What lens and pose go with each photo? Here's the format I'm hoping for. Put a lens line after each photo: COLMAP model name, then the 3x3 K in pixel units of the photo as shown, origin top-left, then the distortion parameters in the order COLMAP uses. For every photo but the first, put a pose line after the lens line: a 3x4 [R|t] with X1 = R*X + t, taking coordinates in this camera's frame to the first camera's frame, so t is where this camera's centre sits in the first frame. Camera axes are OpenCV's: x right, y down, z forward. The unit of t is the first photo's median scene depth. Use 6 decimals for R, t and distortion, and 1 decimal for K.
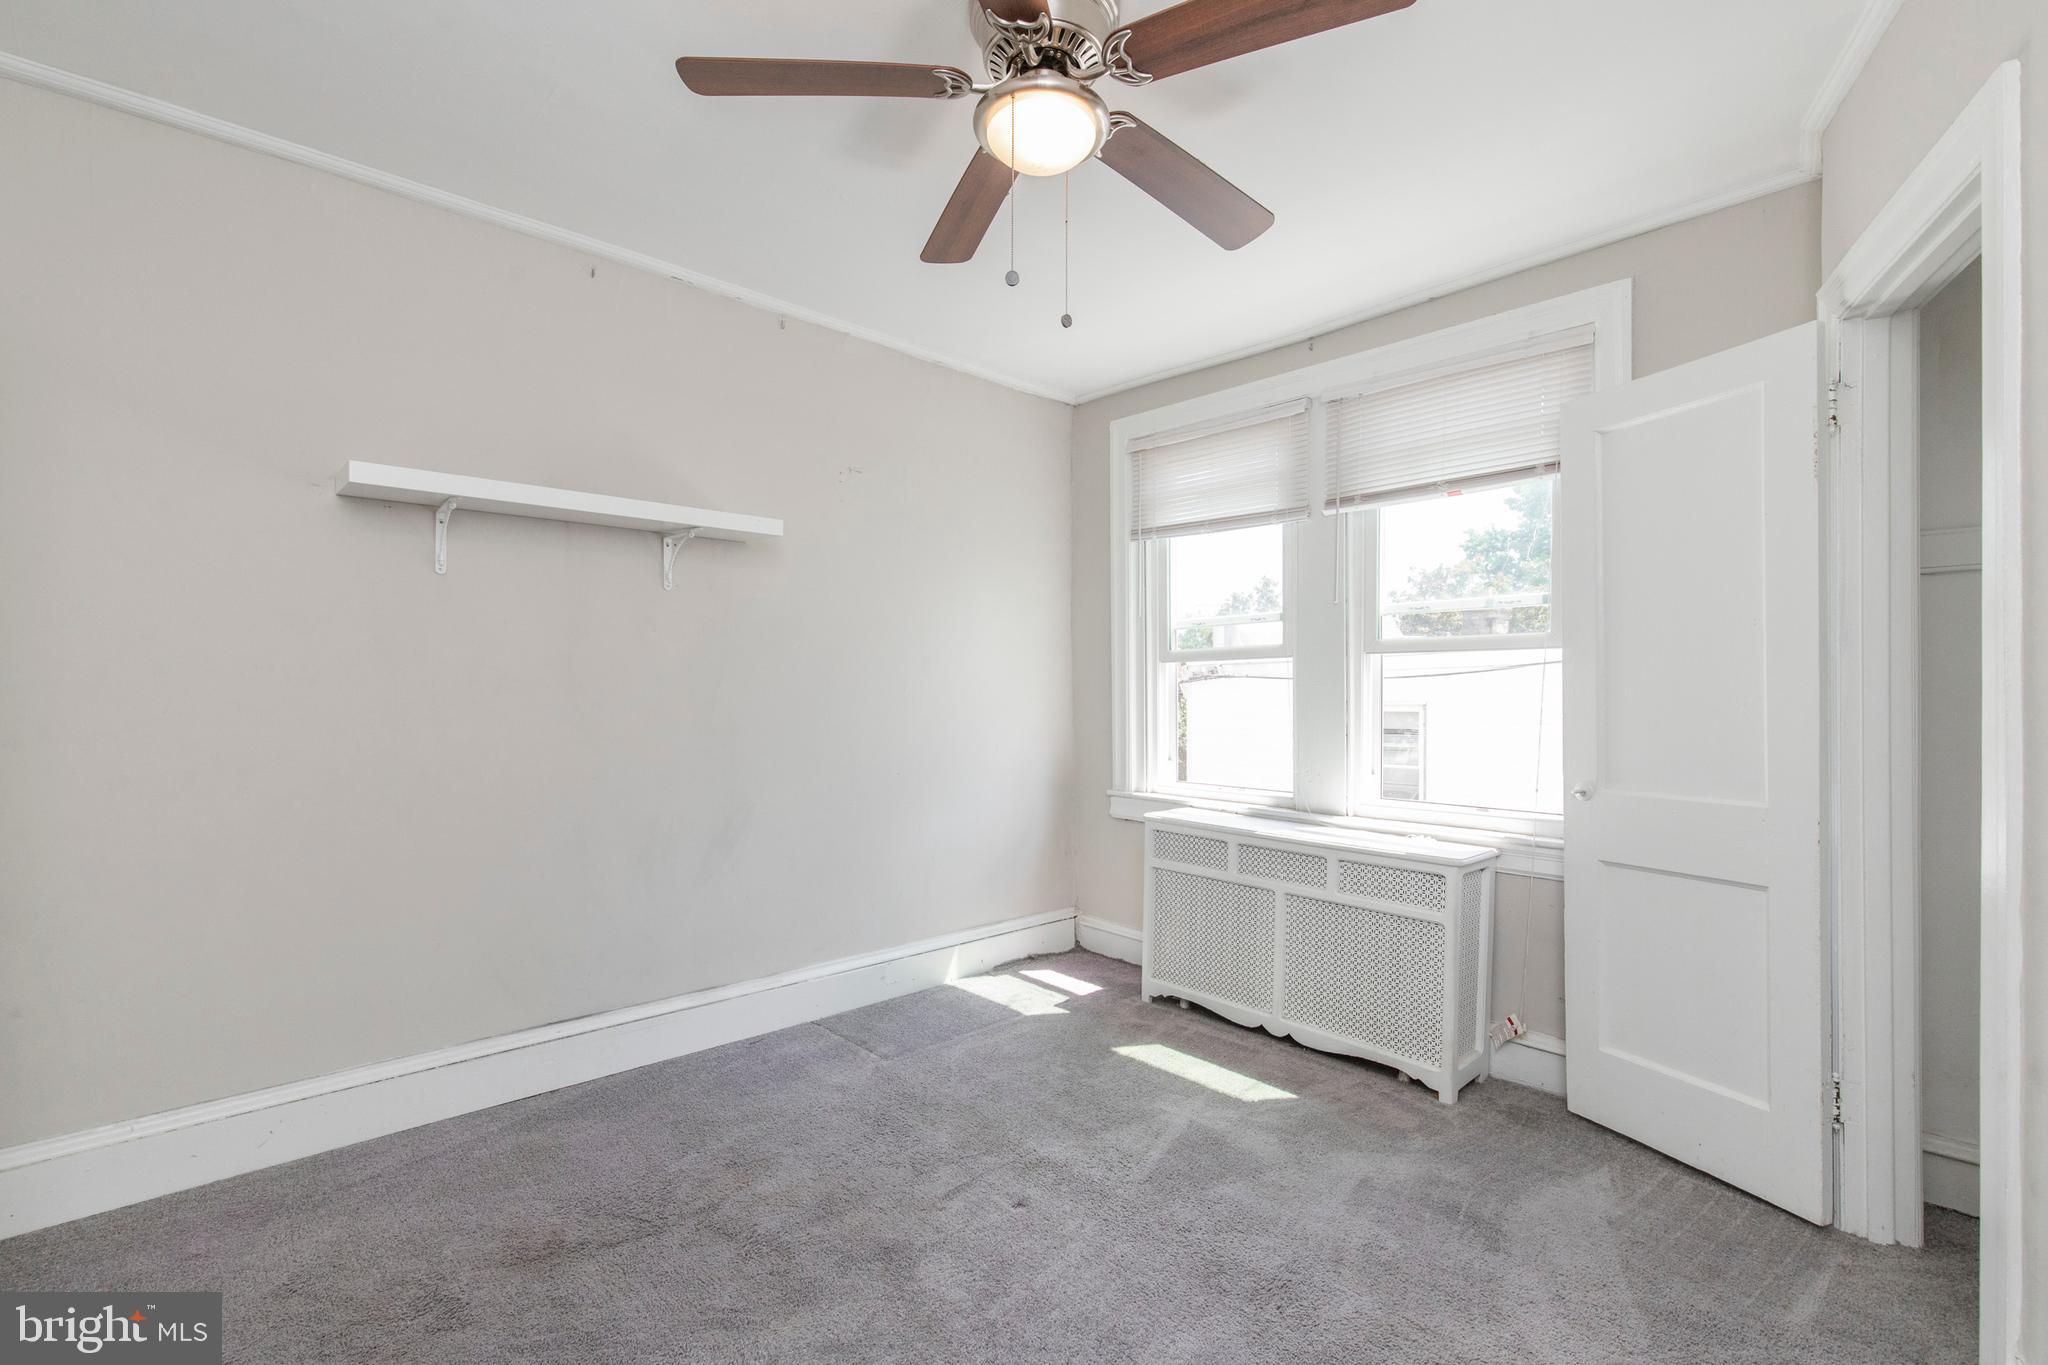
lens RADIAL K [[925.8, 0, 1023.6], [0, 925.8, 678.4], [0, 0, 1]] dist [0.005660, 0.000643]
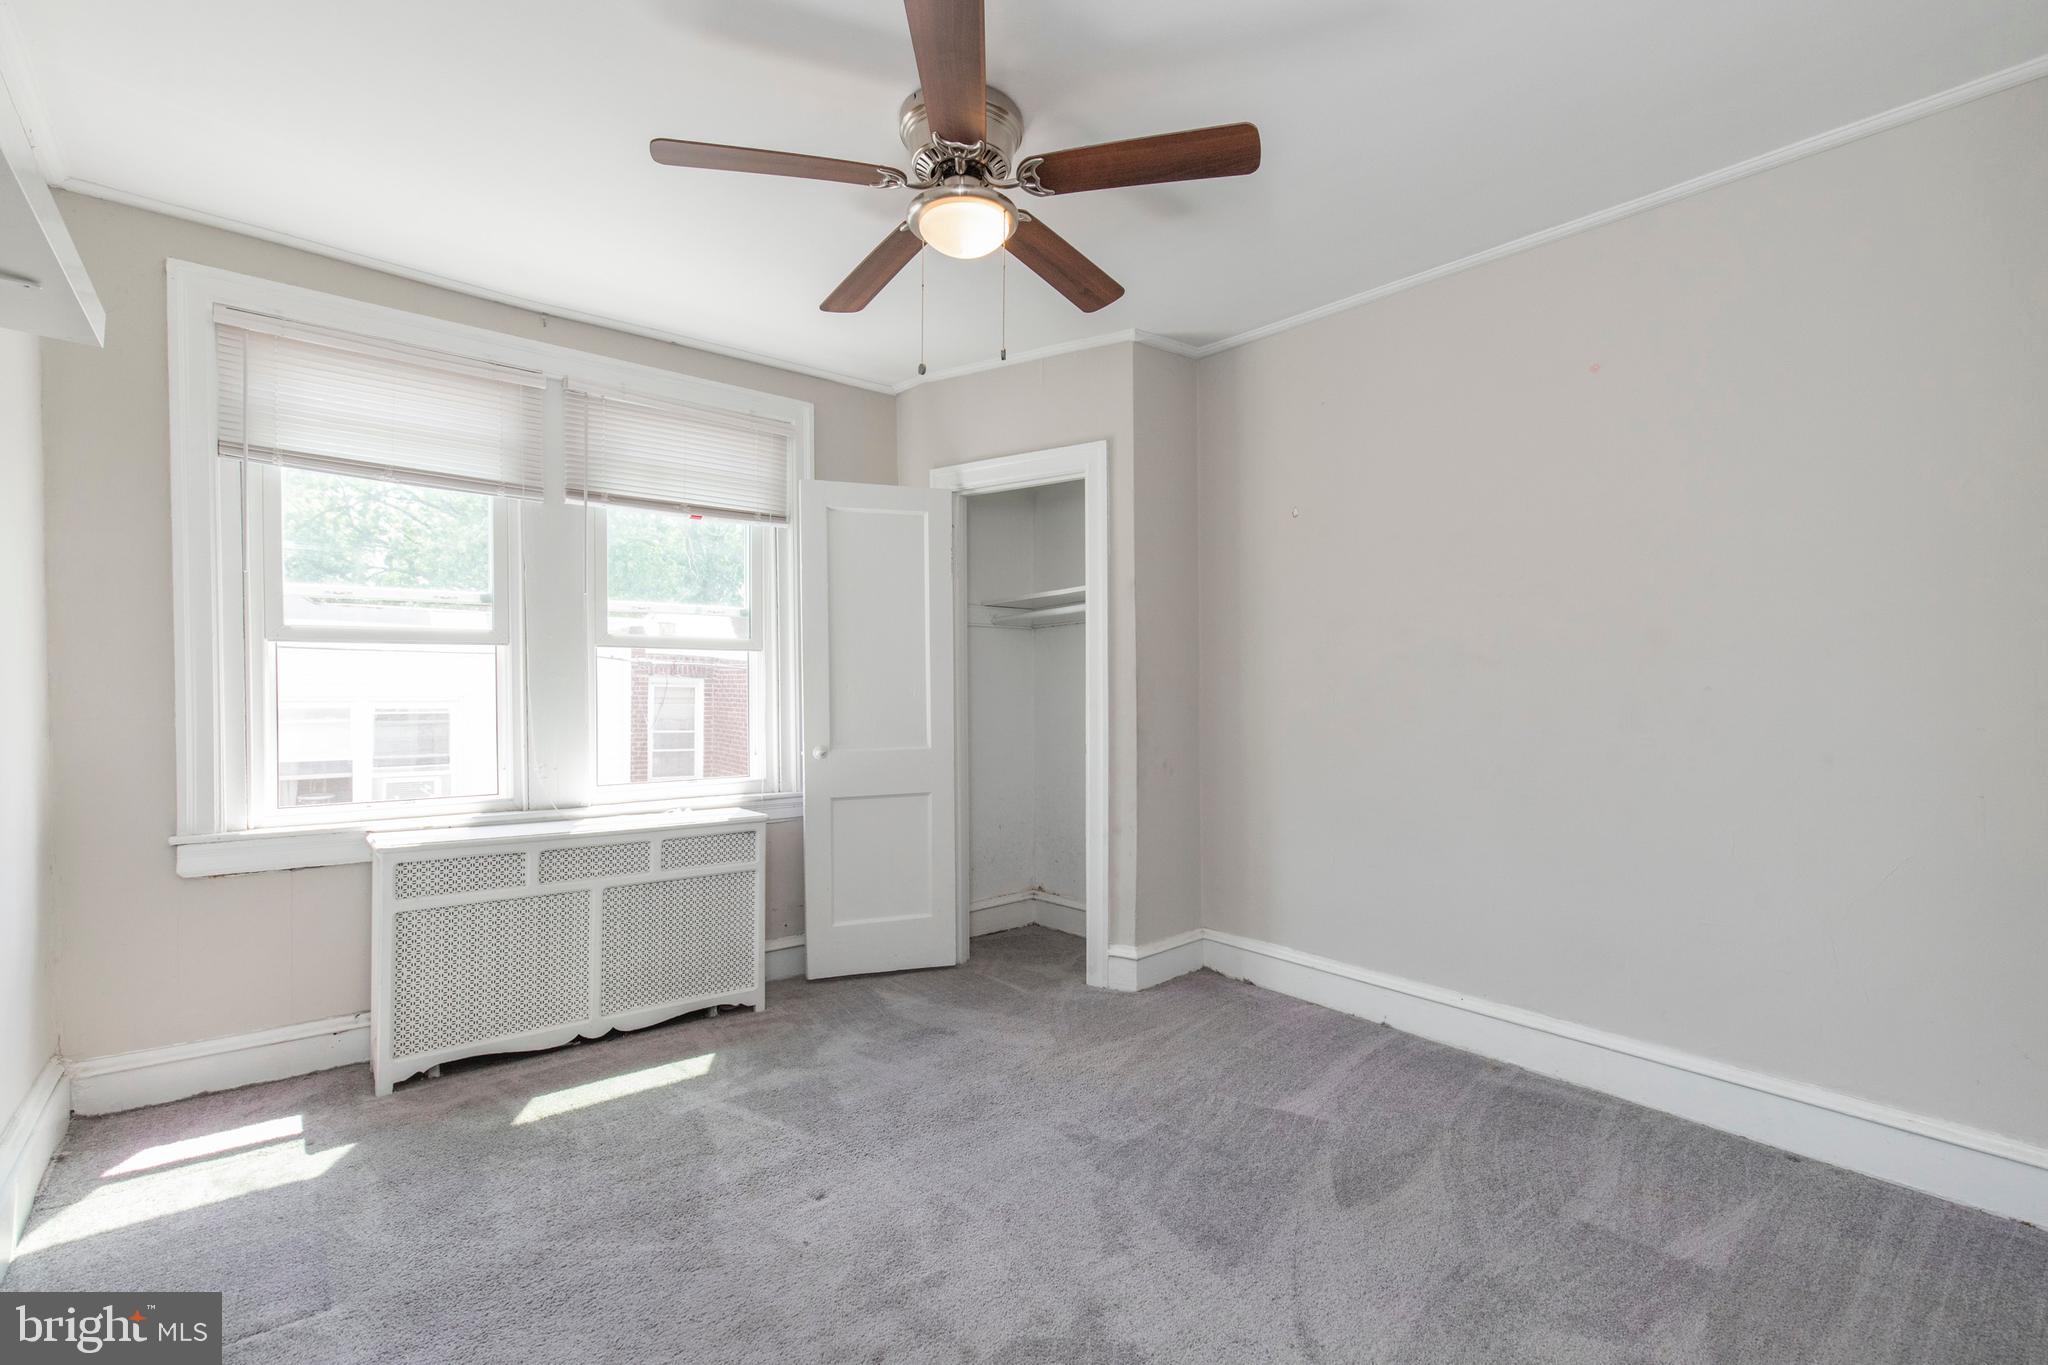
lens RADIAL K [[925.8, 0, 1051.9], [0, 925.8, 651.6], [0, 0, 1]] dist [0.005660, 0.000643]
pose [[0.033301, 0.035058, 0.998830, -0.700187], [-0.019048, 0.999225, -0.034436, 0.005112], [-0.999264, -0.017879, 0.033943, 0.497810]]
